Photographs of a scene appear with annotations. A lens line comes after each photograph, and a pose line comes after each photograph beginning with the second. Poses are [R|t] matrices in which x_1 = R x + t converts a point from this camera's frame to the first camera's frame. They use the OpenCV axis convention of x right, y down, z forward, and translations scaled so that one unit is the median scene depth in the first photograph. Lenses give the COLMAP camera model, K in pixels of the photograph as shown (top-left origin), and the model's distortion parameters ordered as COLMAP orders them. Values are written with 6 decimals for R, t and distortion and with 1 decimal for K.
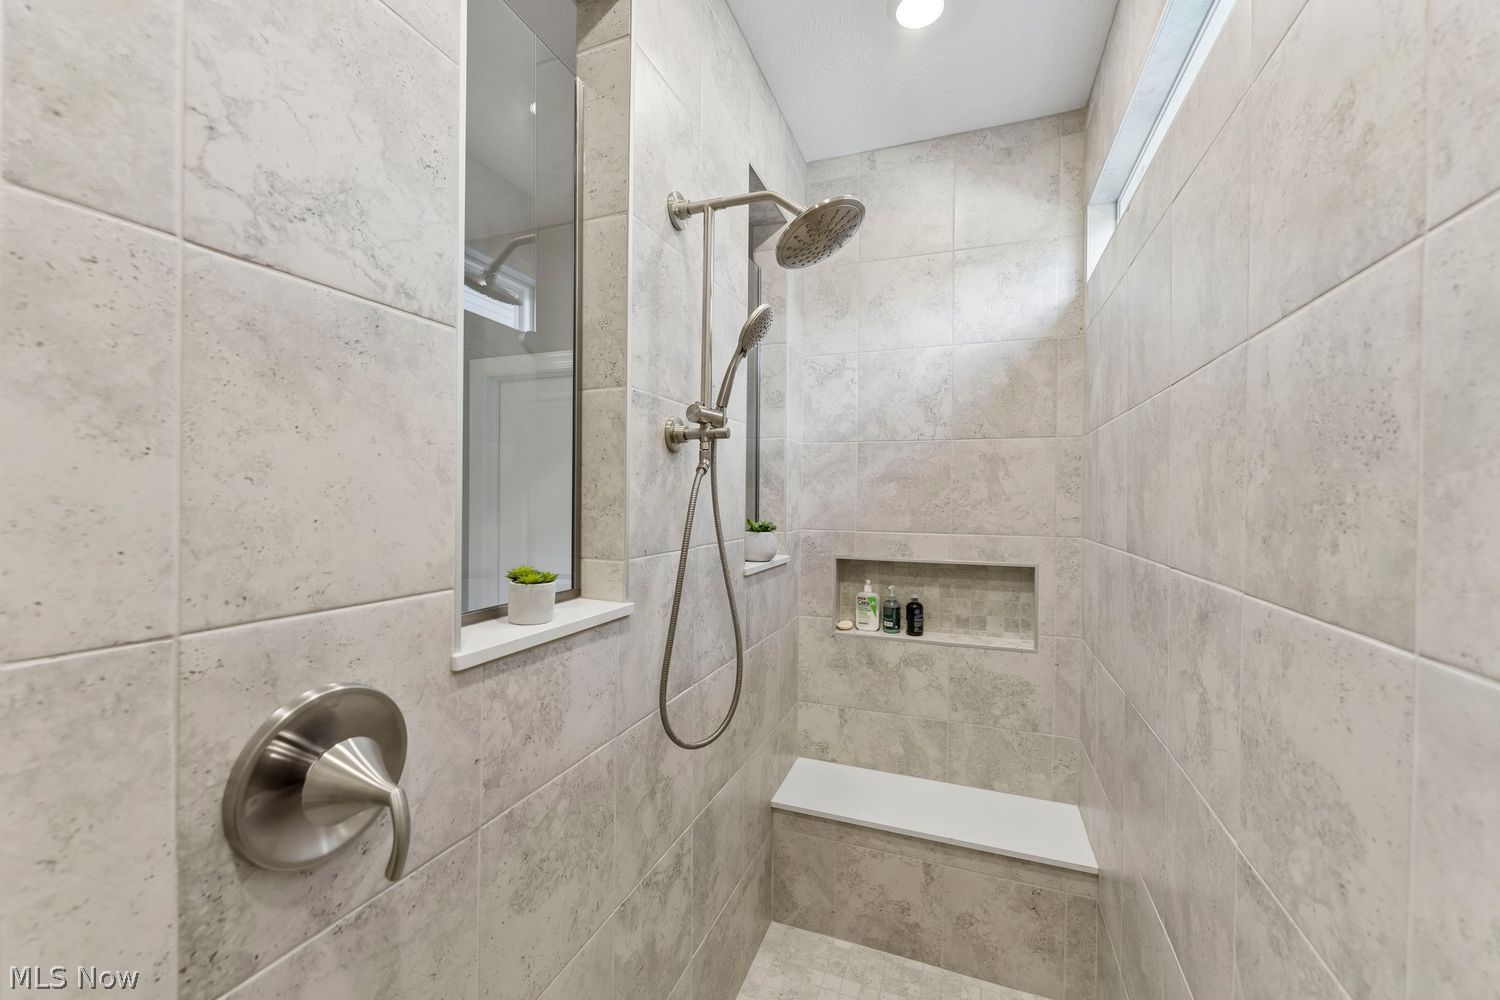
lens RADIAL K [[598.2, 0, 750.1], [0, 598.2, 496.2], [0, 0, 1]] dist [-0.000292, -0.000065]
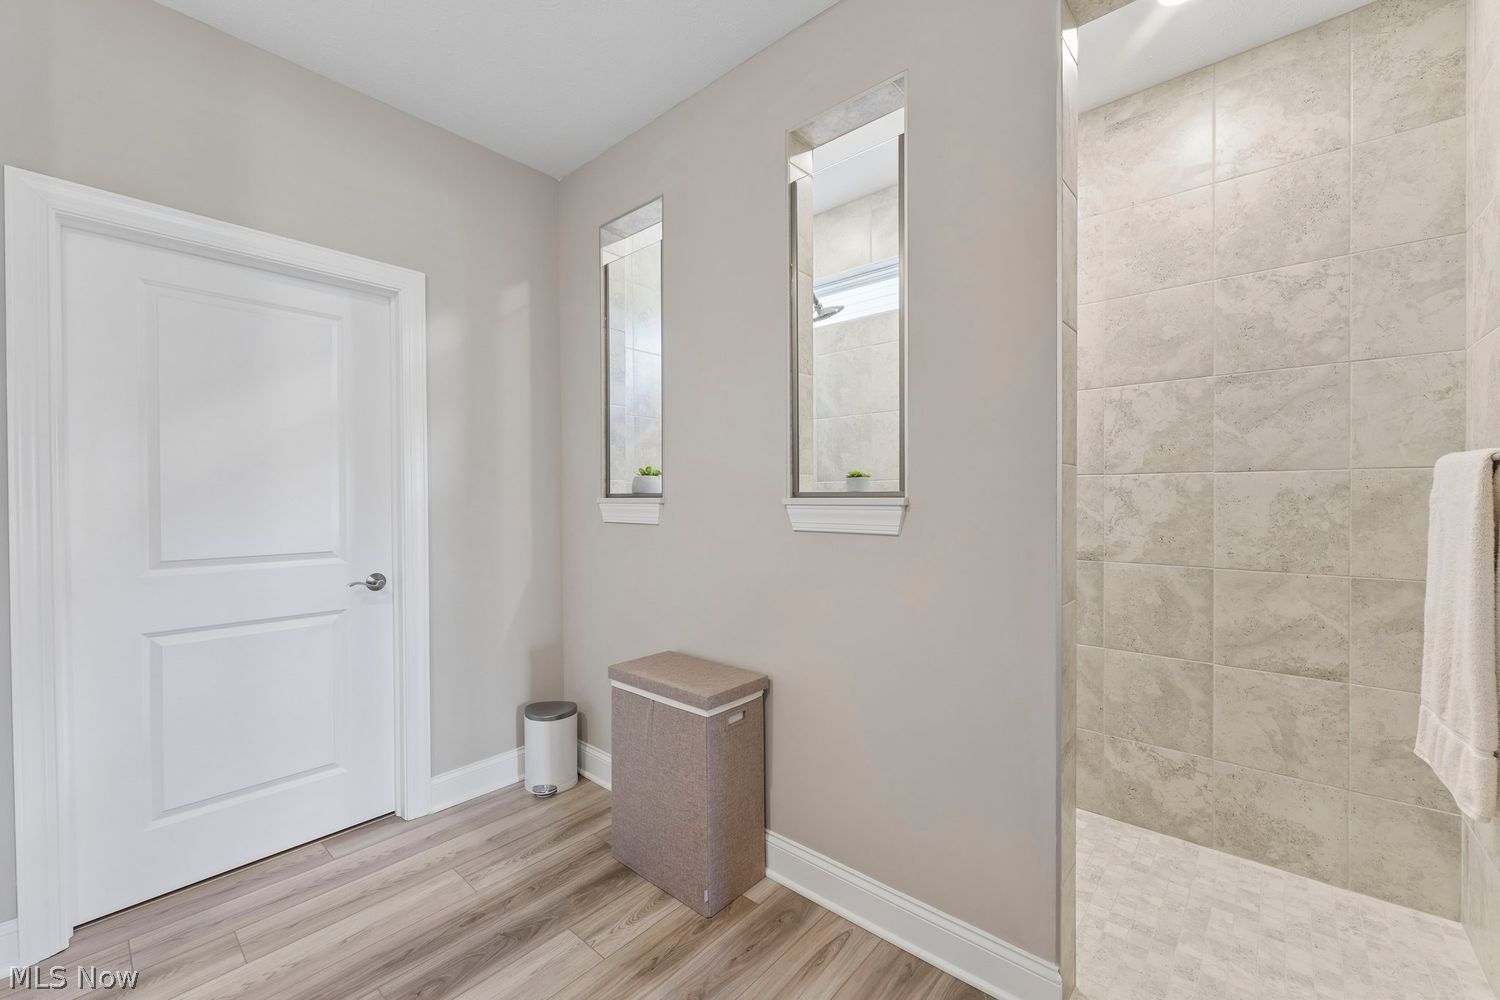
lens RADIAL K [[598.2, 0, 757.0], [0, 598.2, 496.2], [0, 0, 1]] dist [-0.000292, -0.000065]
pose [[0.342728, -0.011299, 0.939367, -1.914359], [0.007344, 0.999929, 0.009348, 0.152888], [-0.939406, 0.003695, 0.342787, 0.542373]]
